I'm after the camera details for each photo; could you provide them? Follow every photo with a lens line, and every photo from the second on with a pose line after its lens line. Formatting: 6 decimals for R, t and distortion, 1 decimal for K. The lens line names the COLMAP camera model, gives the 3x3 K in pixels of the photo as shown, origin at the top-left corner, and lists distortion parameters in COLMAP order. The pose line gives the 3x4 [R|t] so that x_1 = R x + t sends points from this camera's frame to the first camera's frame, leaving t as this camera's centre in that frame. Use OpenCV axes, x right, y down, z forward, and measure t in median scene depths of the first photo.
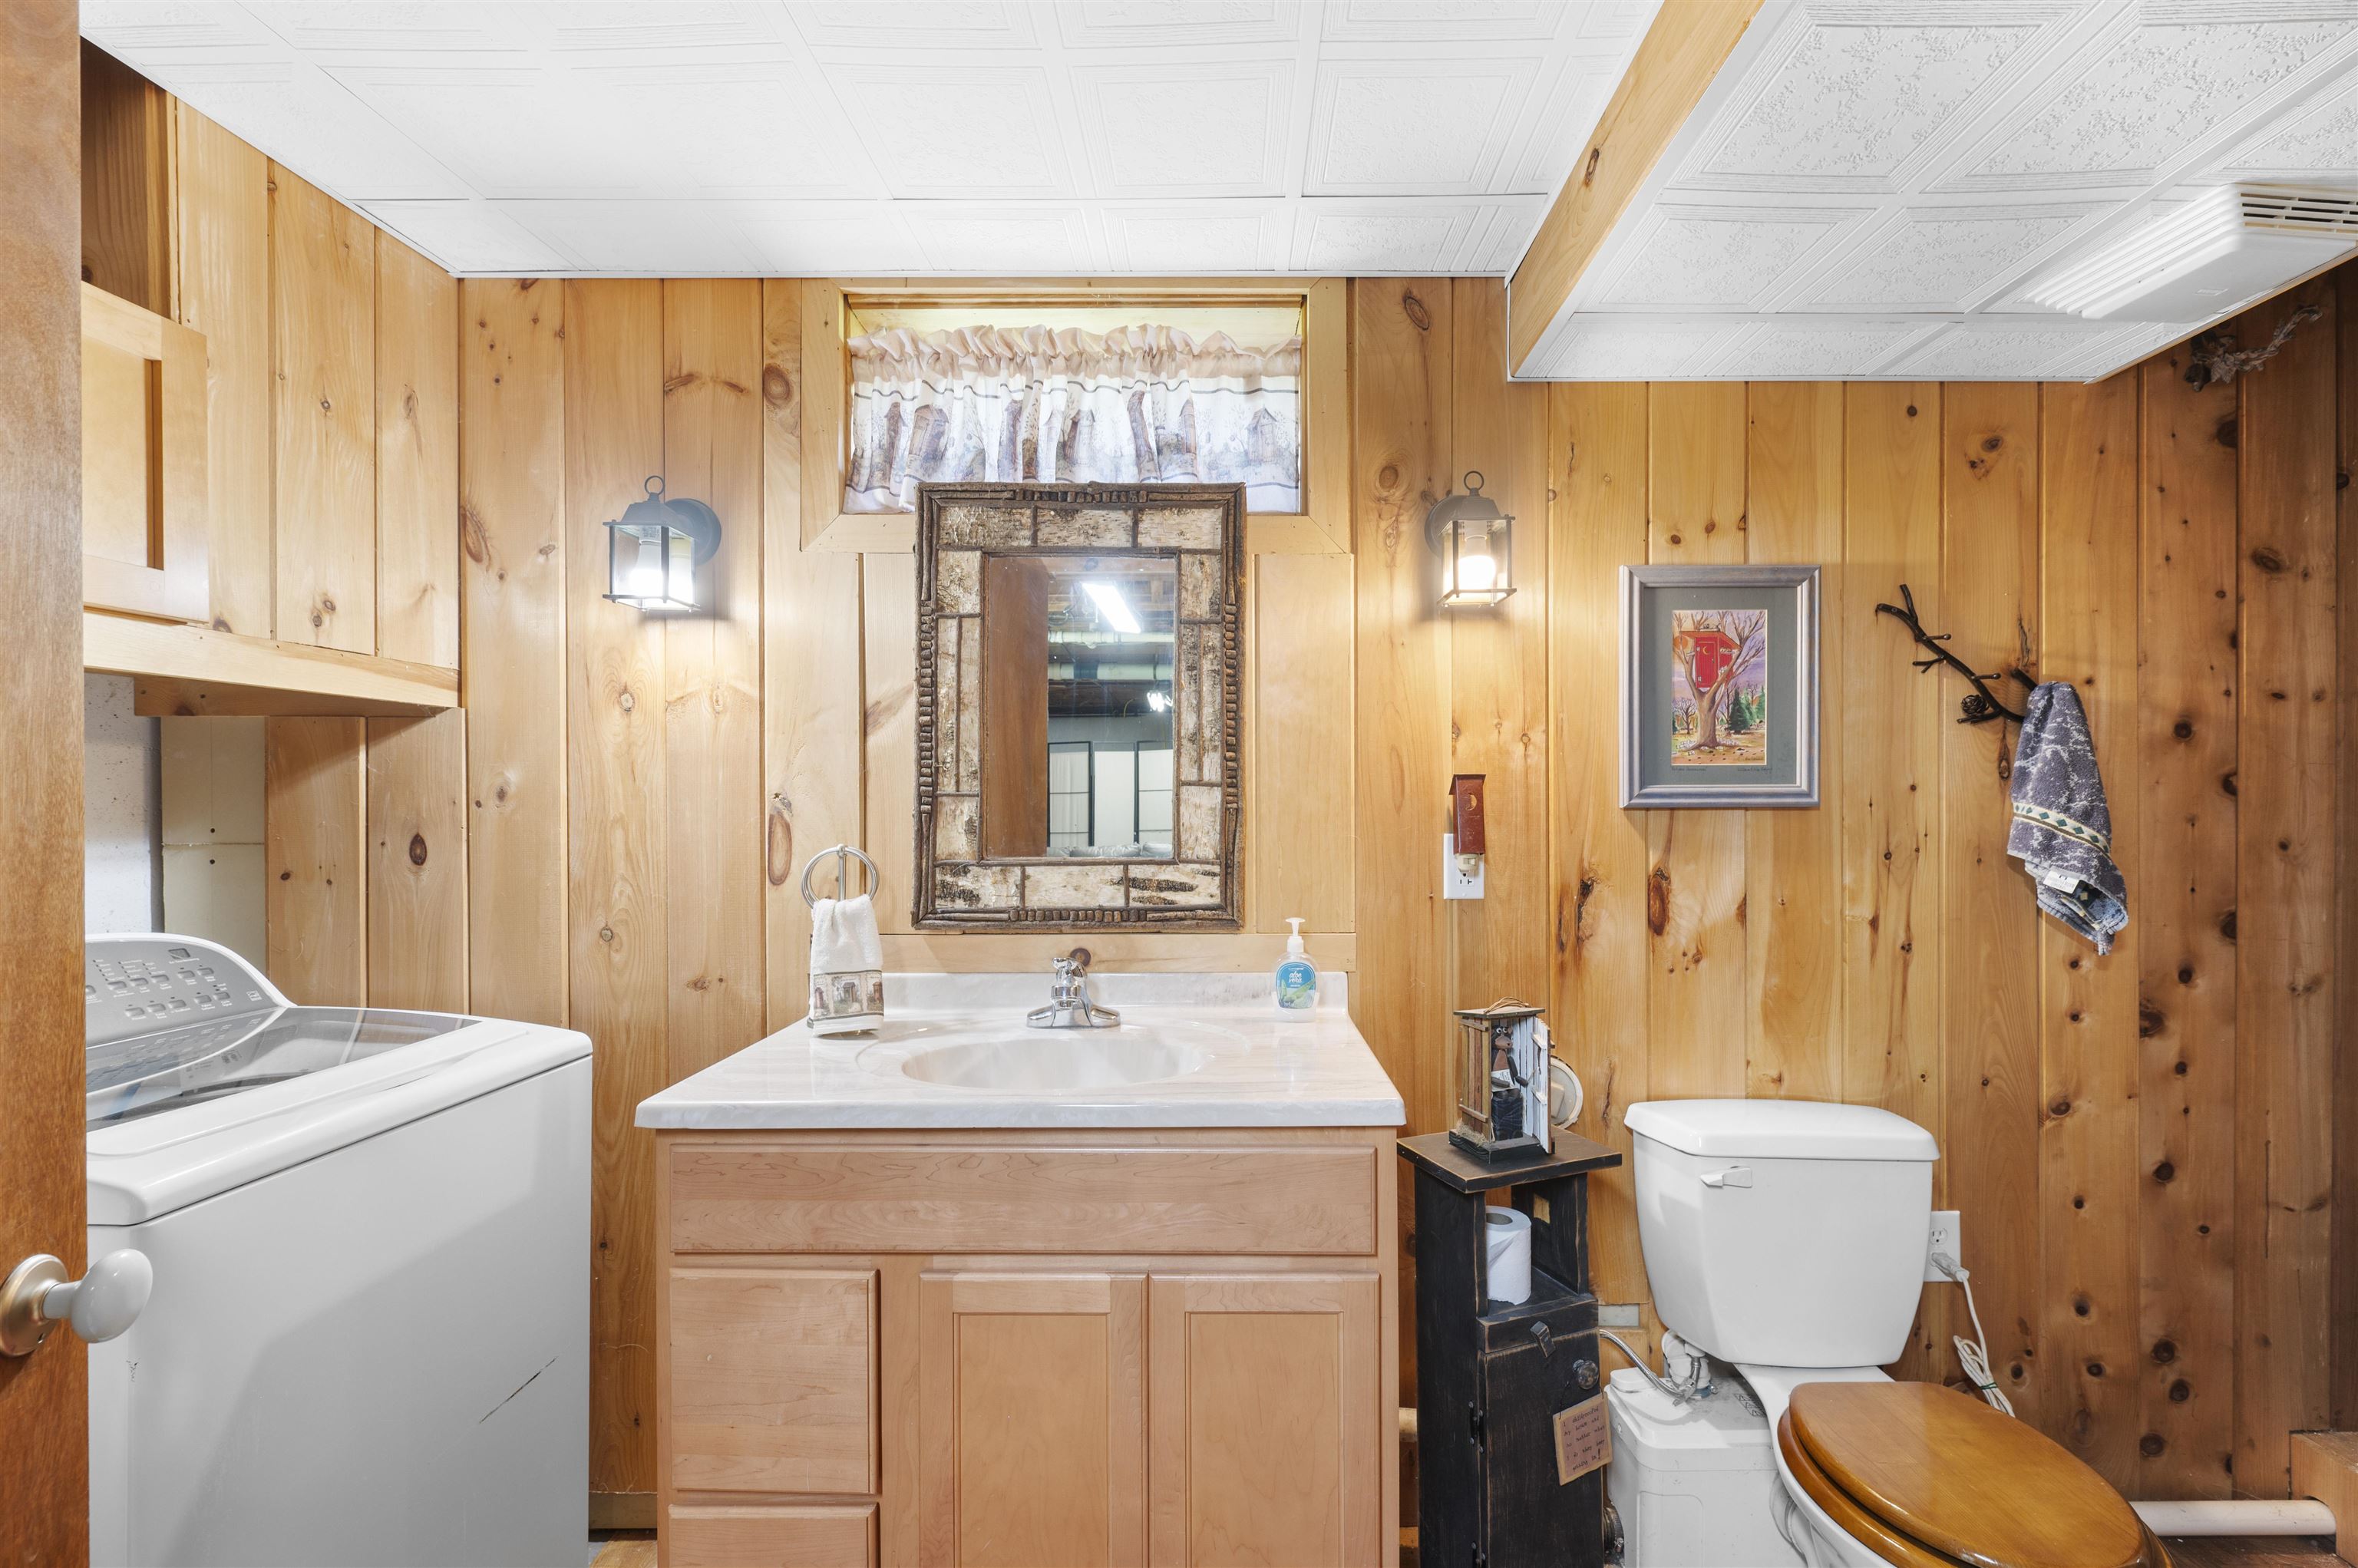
lens RADIAL K [[987.5, 0, 1191.5], [0, 987.5, 807.9], [0, 0, 1]] dist [-0.001906, -0.000124]
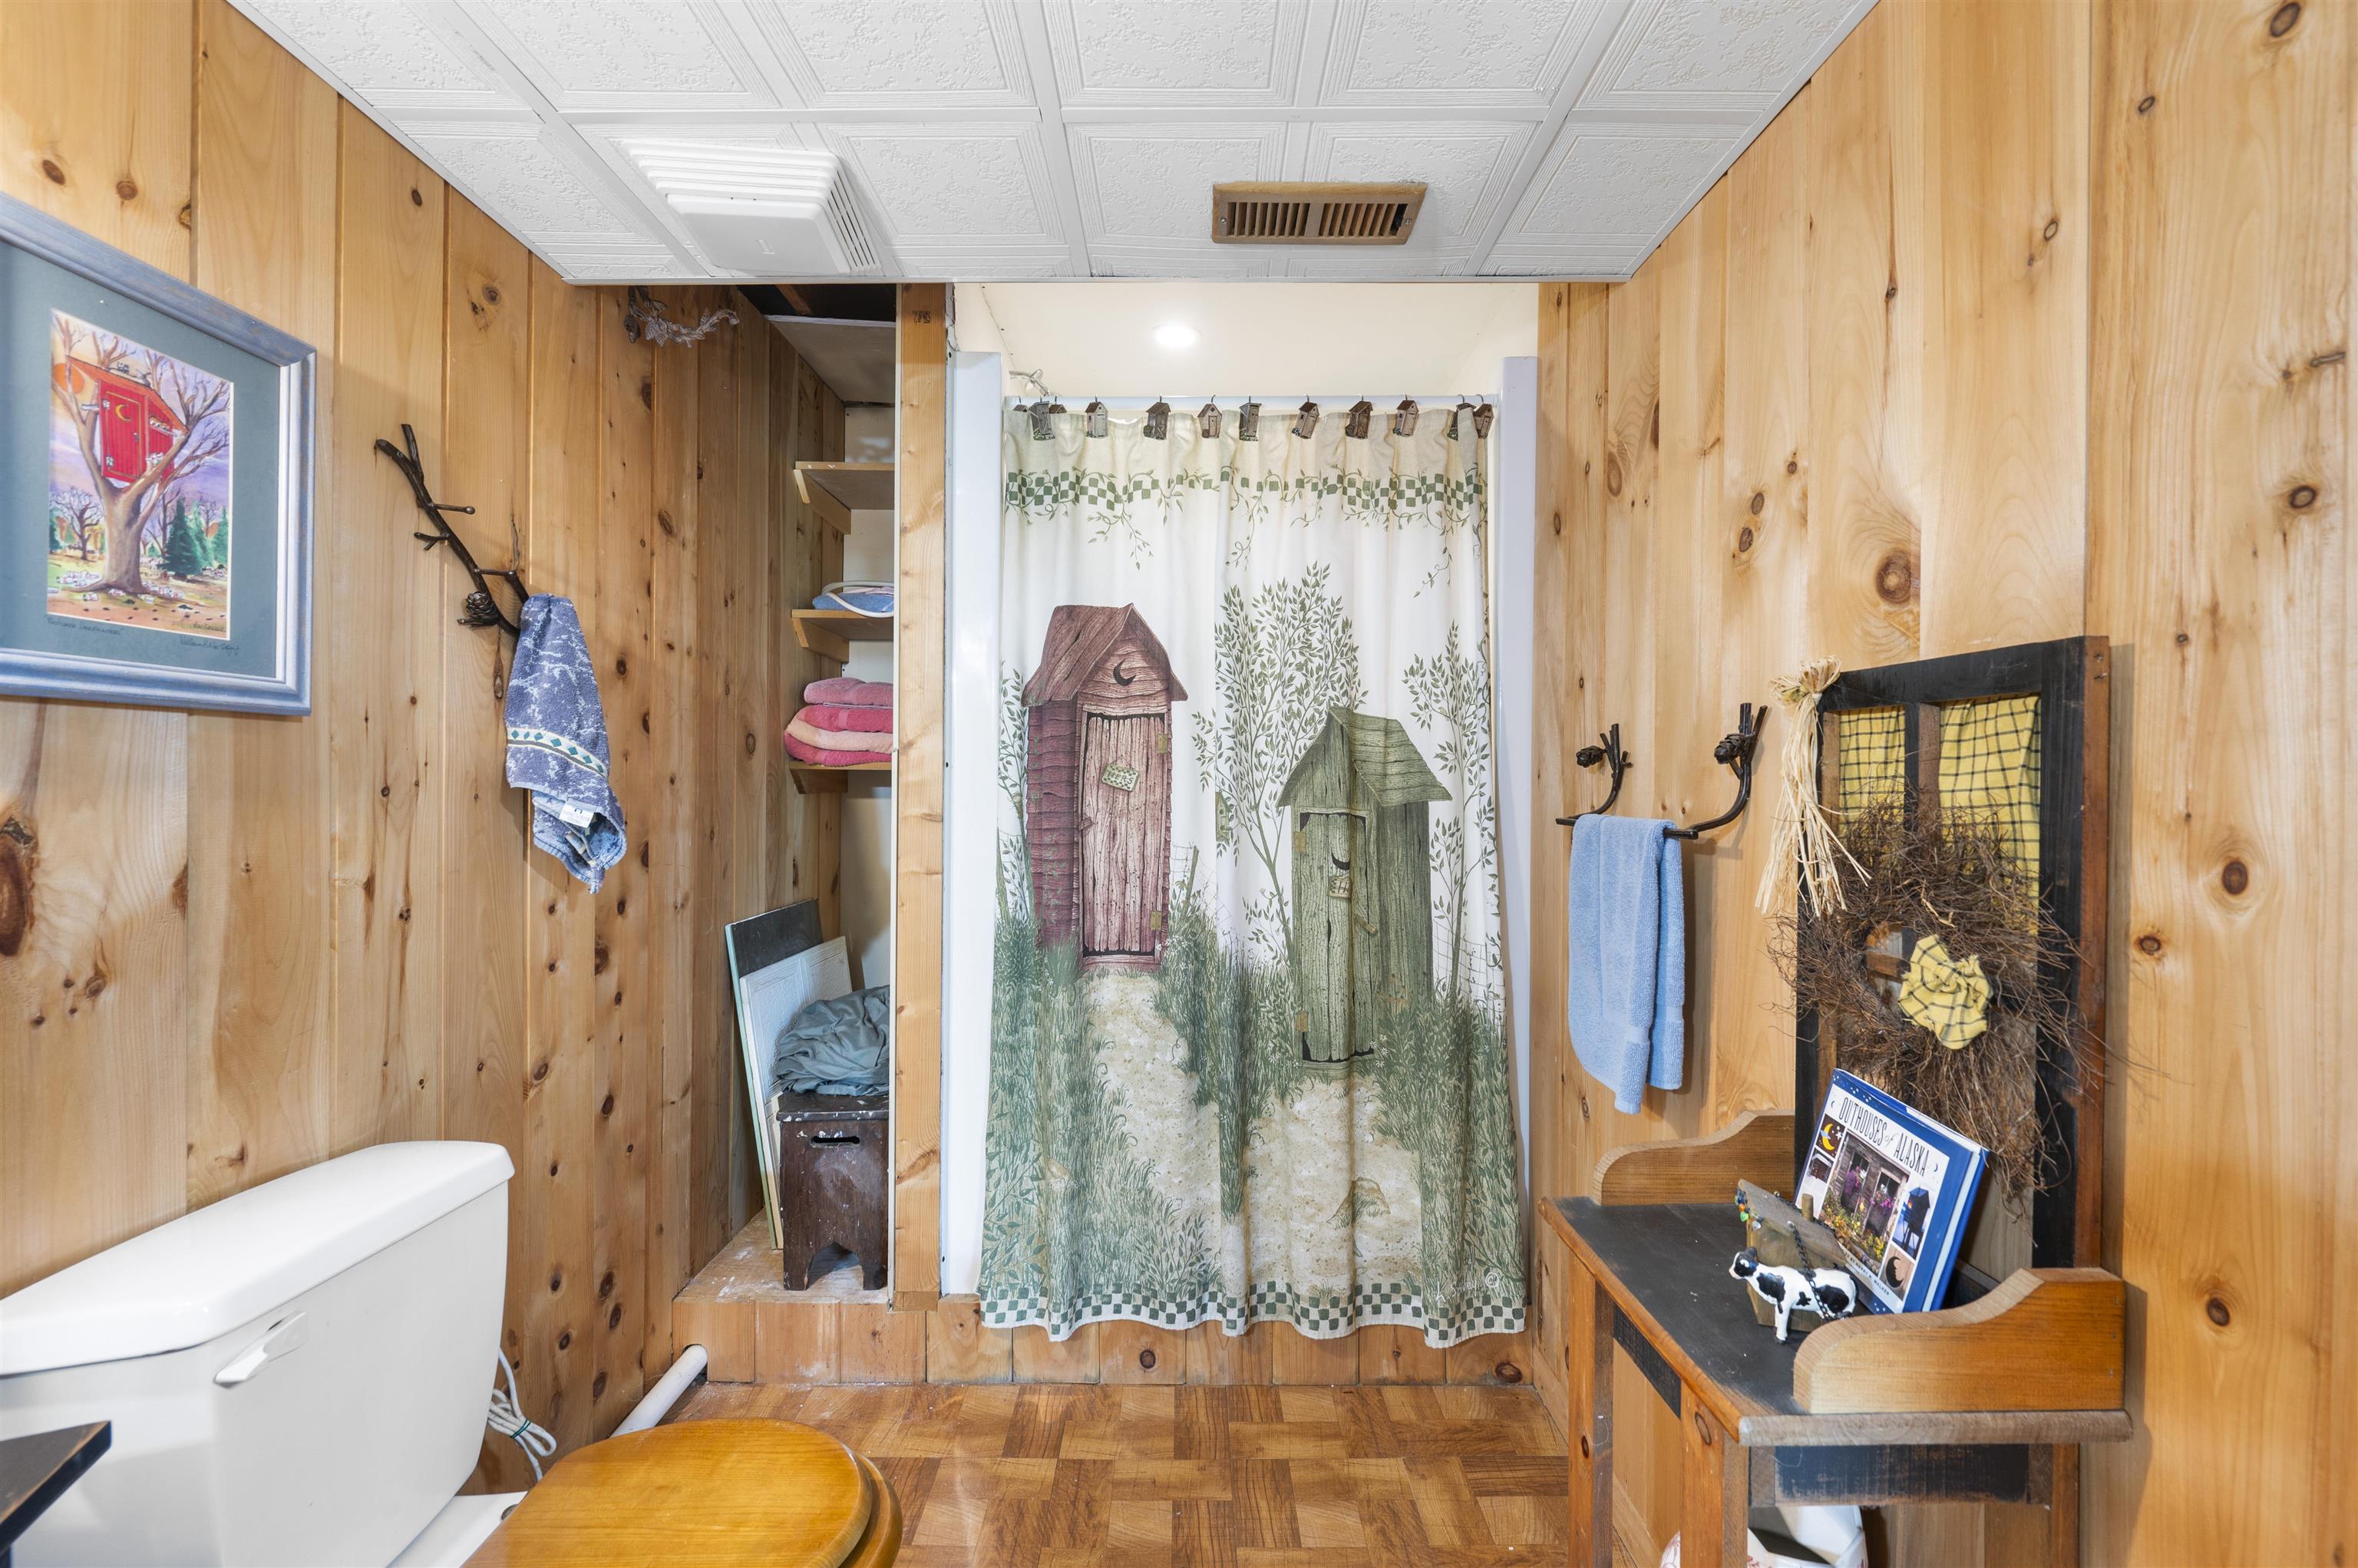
lens RADIAL K [[987.5, 0, 1190.1], [0, 987.5, 785.0], [0, 0, 1]] dist [-0.001906, -0.000124]
pose [[-0.021194, 0.002666, 0.999772, -0.029404], [-0.002594, 0.999993, -0.002721, 0.044496], [-0.999772, -0.002651, -0.021187, 0.428140]]
